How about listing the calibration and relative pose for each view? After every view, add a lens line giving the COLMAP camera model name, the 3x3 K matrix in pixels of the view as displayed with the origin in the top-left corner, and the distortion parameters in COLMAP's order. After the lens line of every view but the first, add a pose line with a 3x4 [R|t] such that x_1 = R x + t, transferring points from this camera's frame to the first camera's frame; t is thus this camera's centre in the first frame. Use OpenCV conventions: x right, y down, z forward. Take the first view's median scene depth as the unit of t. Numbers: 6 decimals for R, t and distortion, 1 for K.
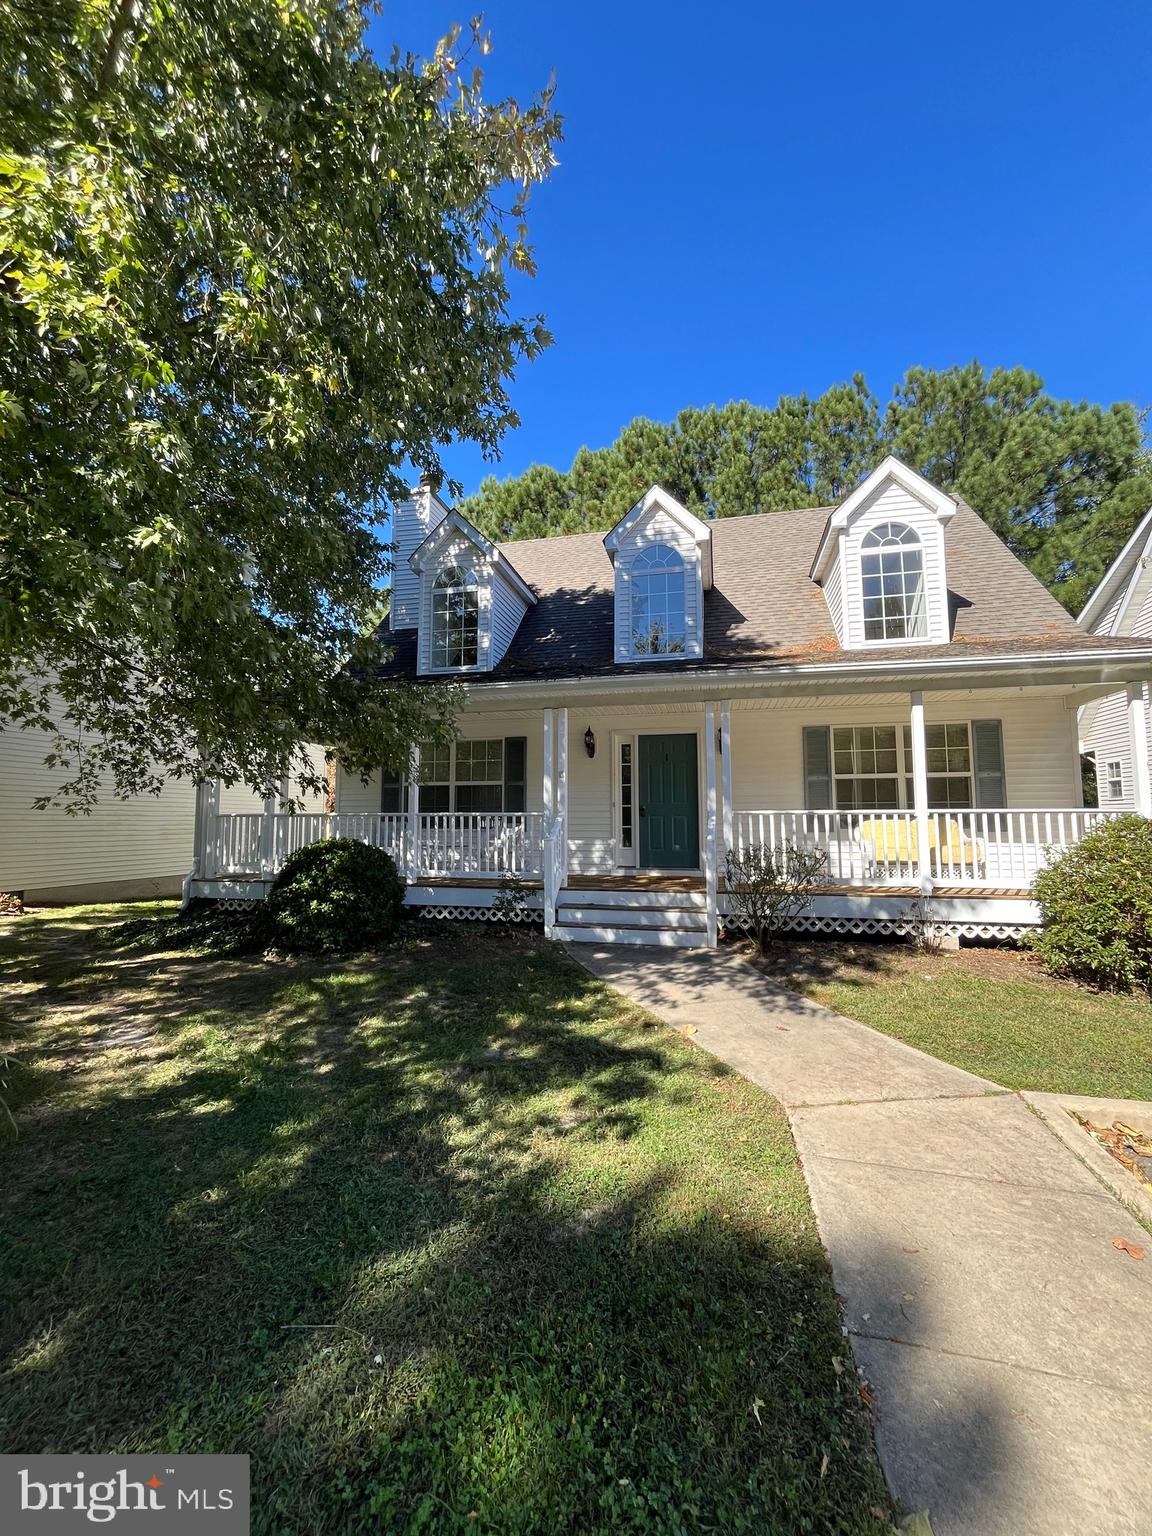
lens RADIAL K [[622.4, 0, 570.0], [0, 622.4, 766.9], [0, 0, 1]] dist [-0.003446, -0.000054]
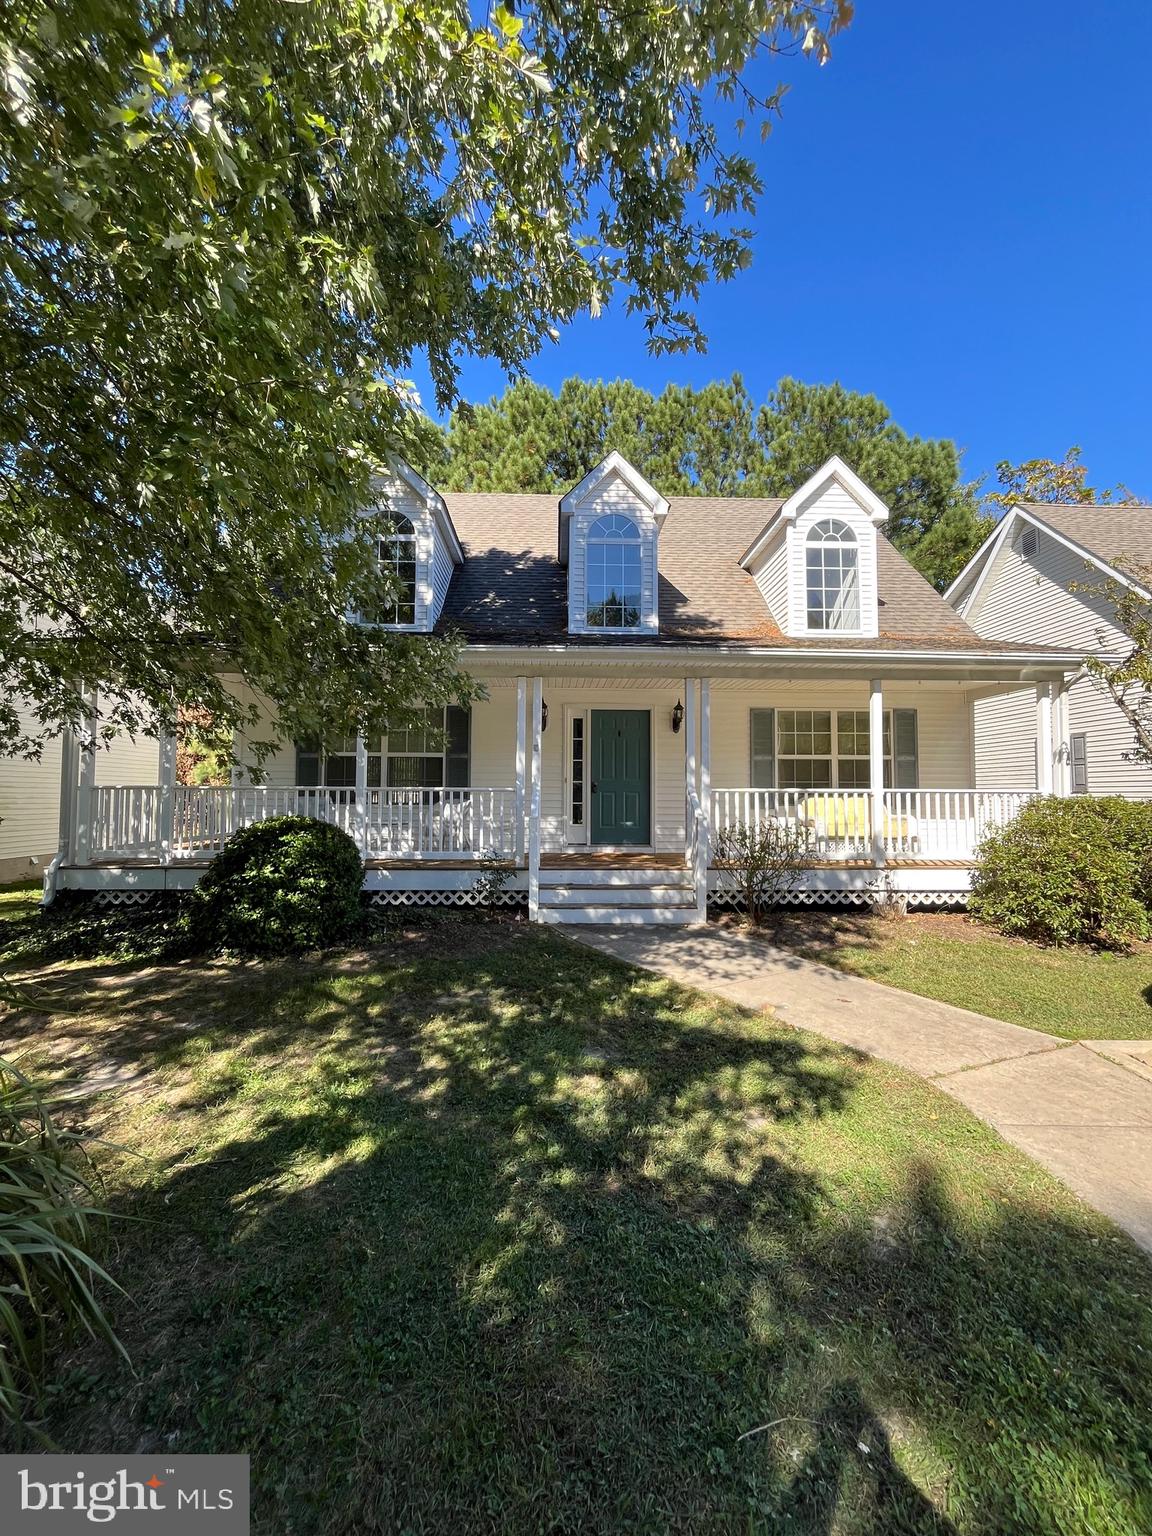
lens RADIAL K [[622.4, 0, 575.0], [0, 622.4, 768.7], [0, 0, 1]] dist [-0.003446, -0.000054]
pose [[0.966119, 0.017816, 0.257481, -0.178443], [-0.028866, 0.998814, 0.039199, 0.004501], [-0.256477, -0.045303, 0.965488, 0.067078]]
